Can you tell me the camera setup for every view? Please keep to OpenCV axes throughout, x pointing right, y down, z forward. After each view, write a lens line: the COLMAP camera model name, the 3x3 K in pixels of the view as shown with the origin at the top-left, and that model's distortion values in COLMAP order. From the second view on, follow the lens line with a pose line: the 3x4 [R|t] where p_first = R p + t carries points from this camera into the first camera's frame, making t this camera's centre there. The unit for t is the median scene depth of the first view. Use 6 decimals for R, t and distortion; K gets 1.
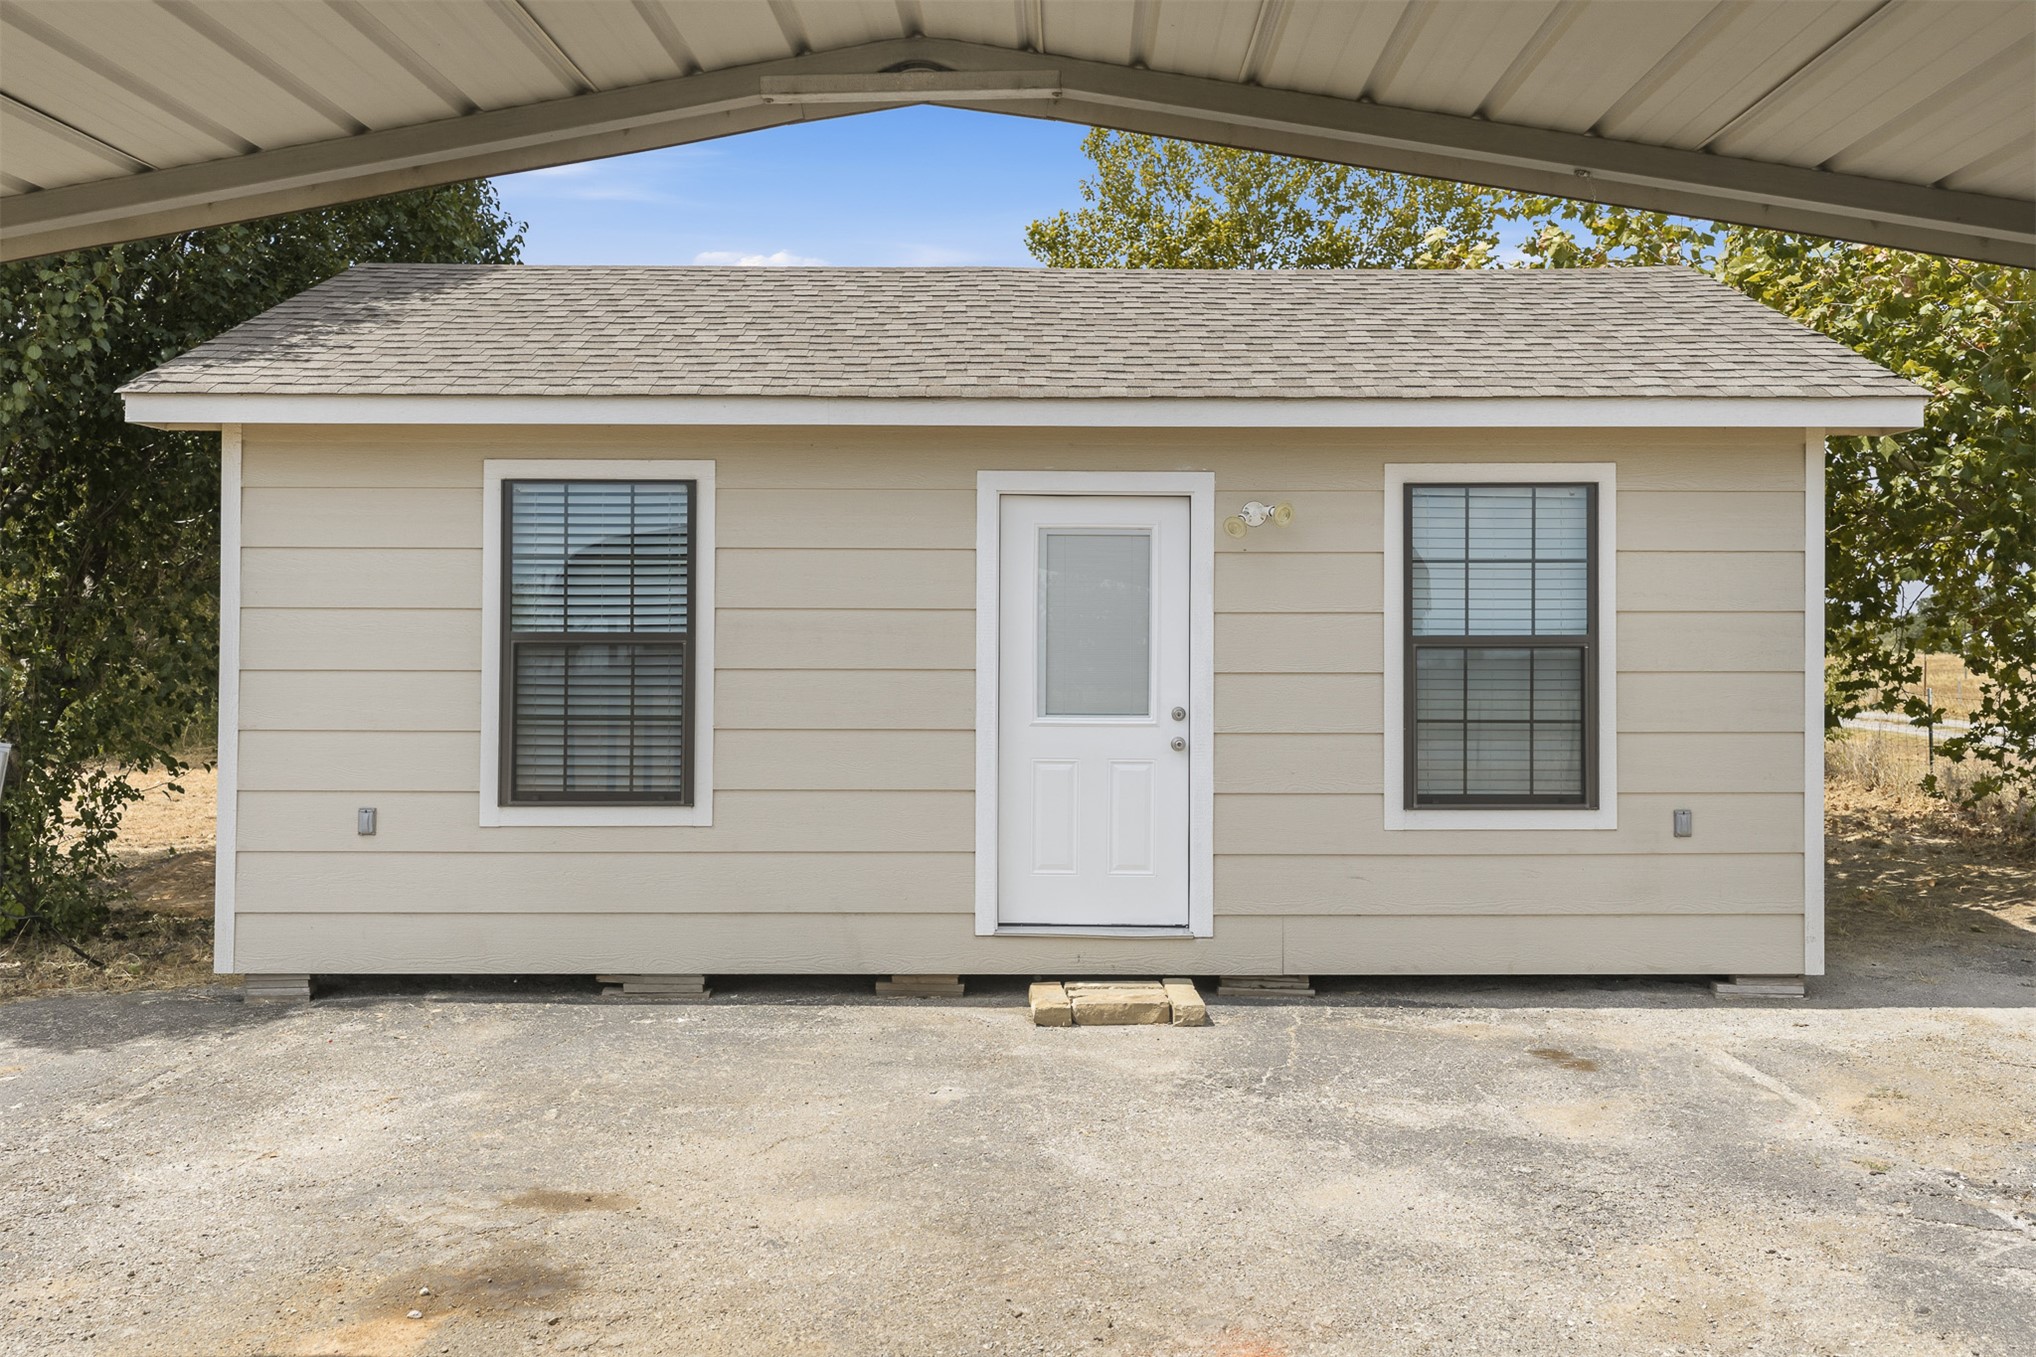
lens RADIAL K [[1212.4, 0, 1042.1], [0, 1212.4, 595.2], [0, 0, 1]] dist [0.002113, 0.000761]
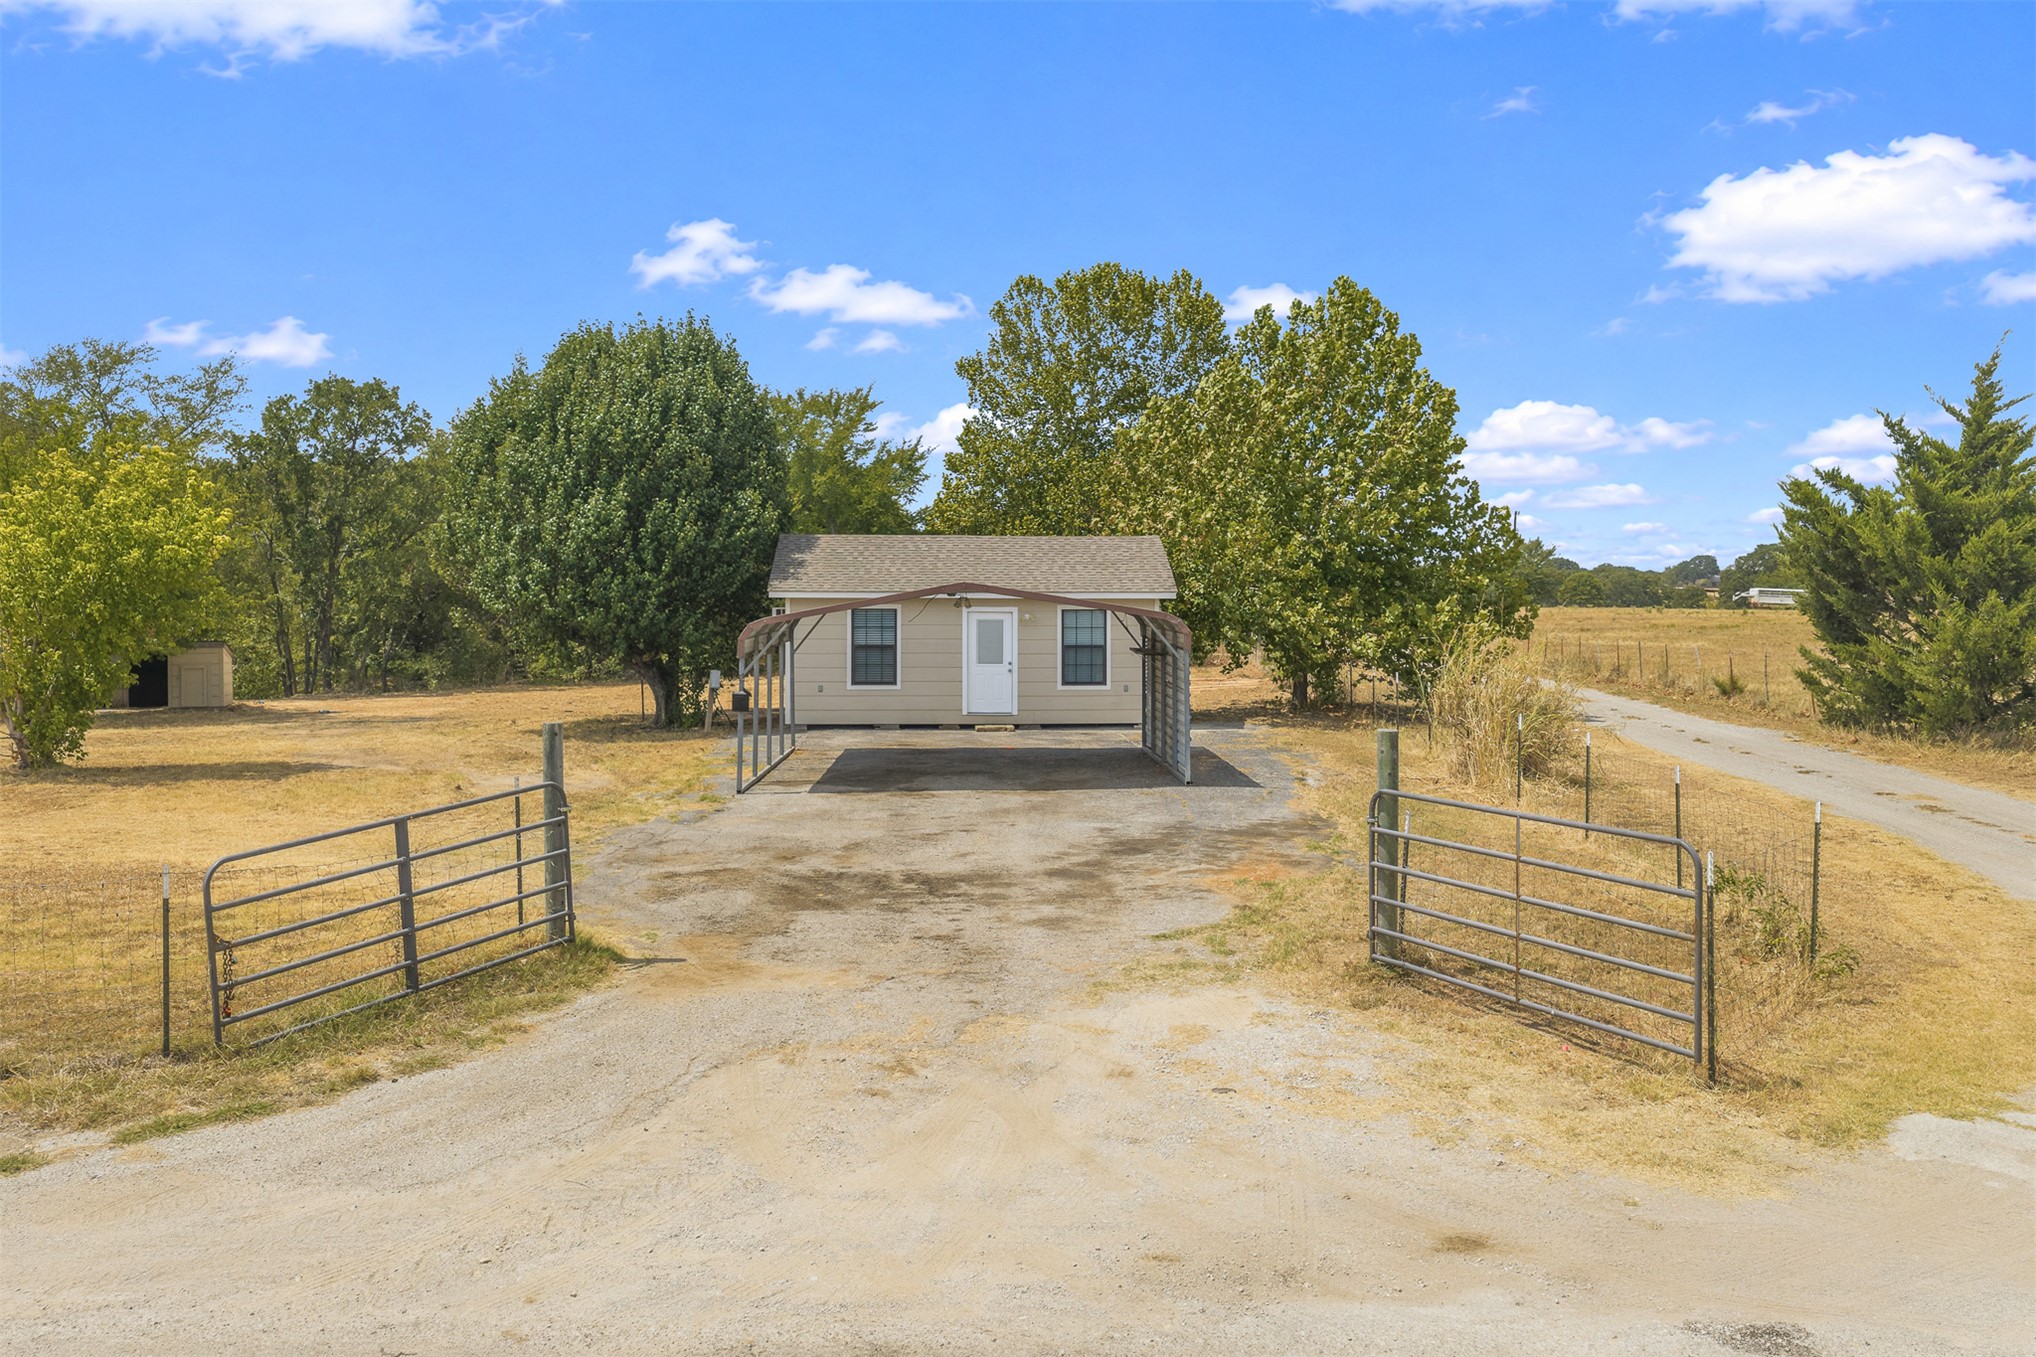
lens RADIAL K [[1723.5, 0, 1019.2], [0, 1723.5, 642.9], [0, 0, 1]] dist [-0.013375, -0.005961]
pose [[0.998923, -0.001360, 0.046373, -0.136630], [-0.001192, 0.998488, 0.054961, -0.309917], [-0.046378, -0.054957, 0.997411, -5.092644]]
